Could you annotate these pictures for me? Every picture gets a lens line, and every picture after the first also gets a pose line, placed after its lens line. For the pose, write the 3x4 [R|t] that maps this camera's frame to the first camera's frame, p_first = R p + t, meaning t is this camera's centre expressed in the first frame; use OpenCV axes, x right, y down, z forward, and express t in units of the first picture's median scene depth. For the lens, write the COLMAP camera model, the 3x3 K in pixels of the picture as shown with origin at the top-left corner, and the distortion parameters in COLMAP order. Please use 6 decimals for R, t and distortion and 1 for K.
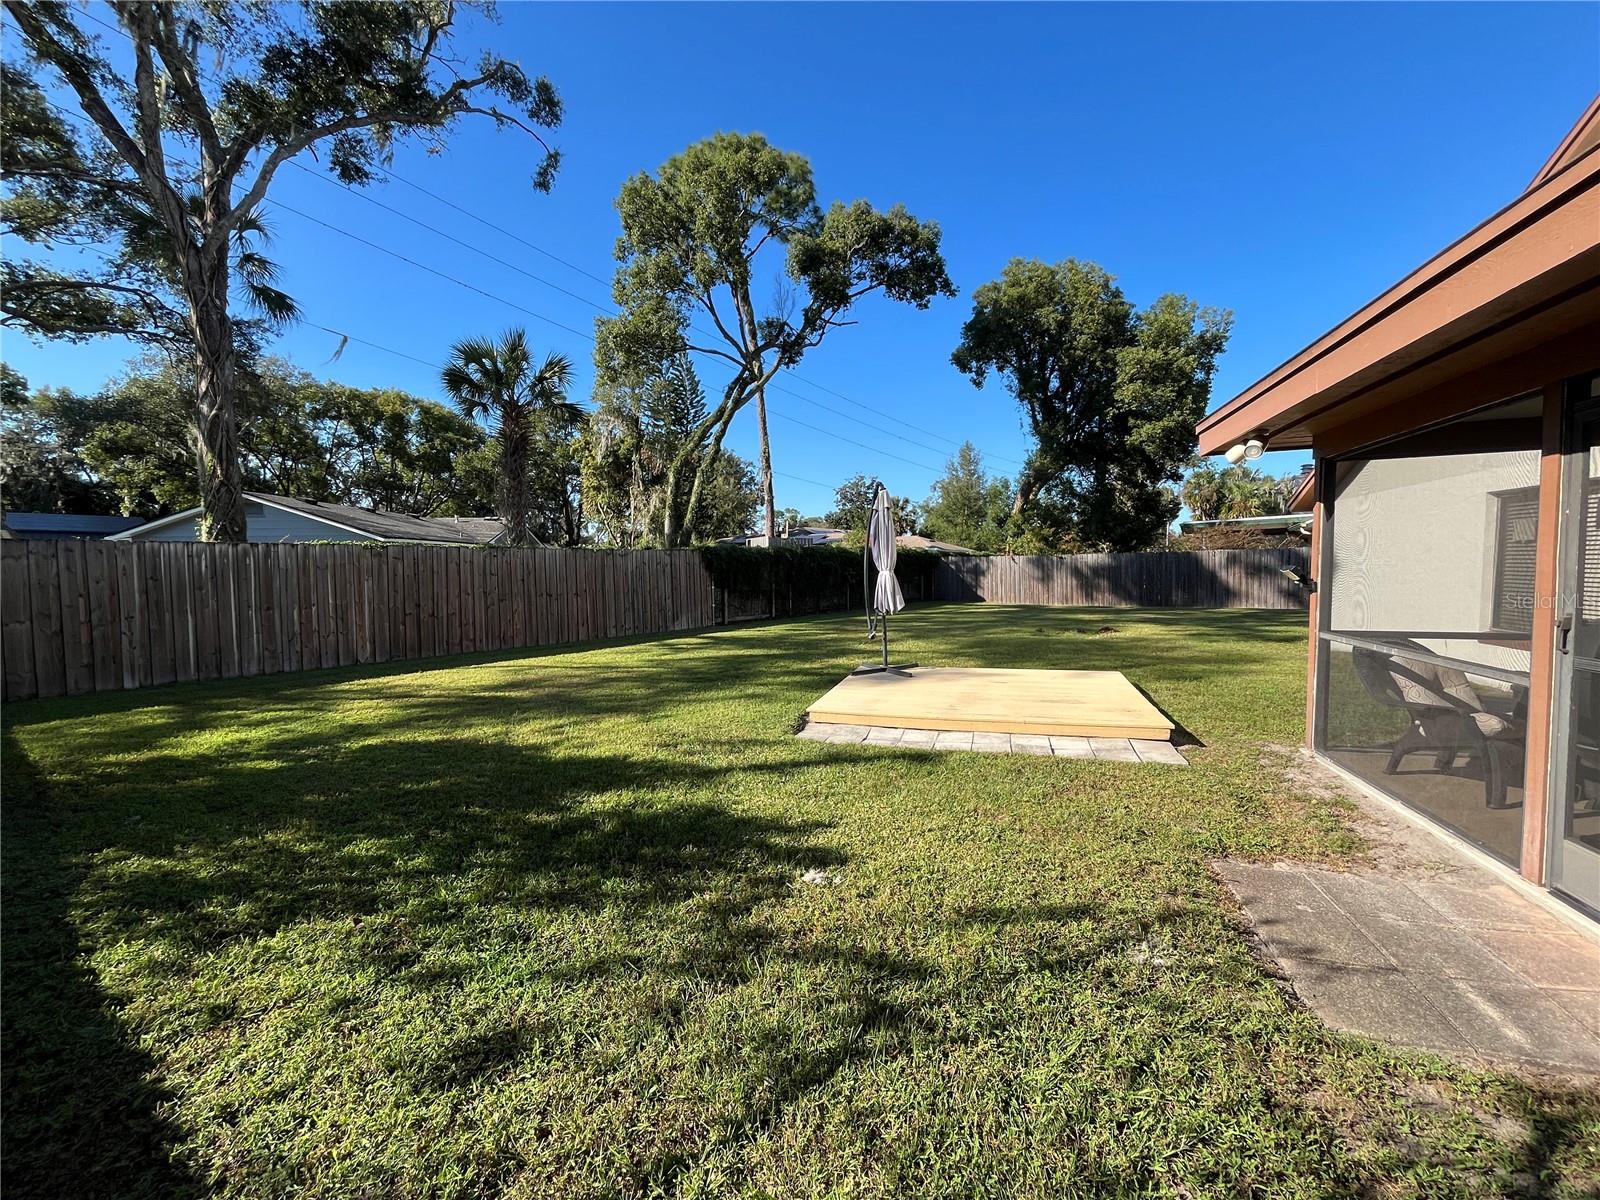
lens RADIAL K [[655.5, 0, 809.8], [0, 655.5, 601.2], [0, 0, 1]] dist [-0.011169, -0.000107]
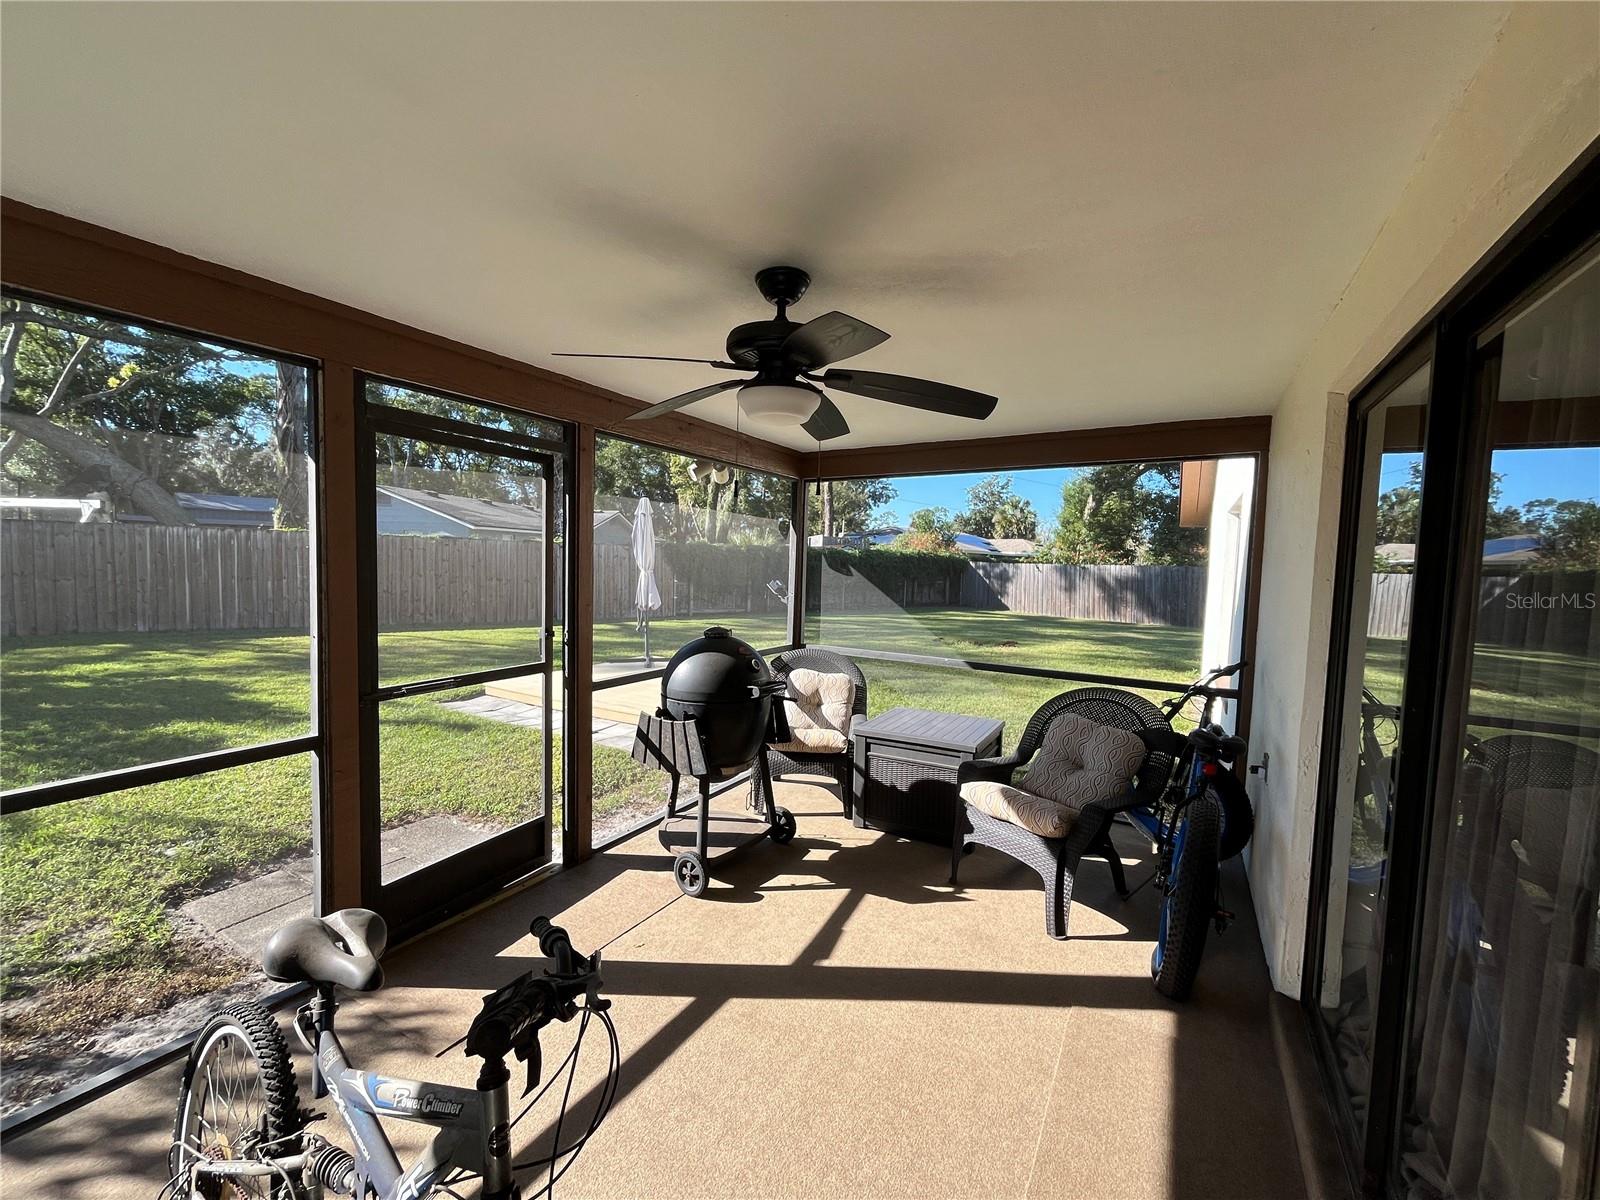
lens RADIAL K [[655.5, 0, 799.3], [0, 655.5, 602.0], [0, 0, 1]] dist [-0.011169, -0.000107]
pose [[0.967587, 0.054036, -0.246691, 0.563327], [-0.052804, 0.998537, 0.011613, -0.015953], [0.246957, 0.001789, 0.969025, 0.009039]]
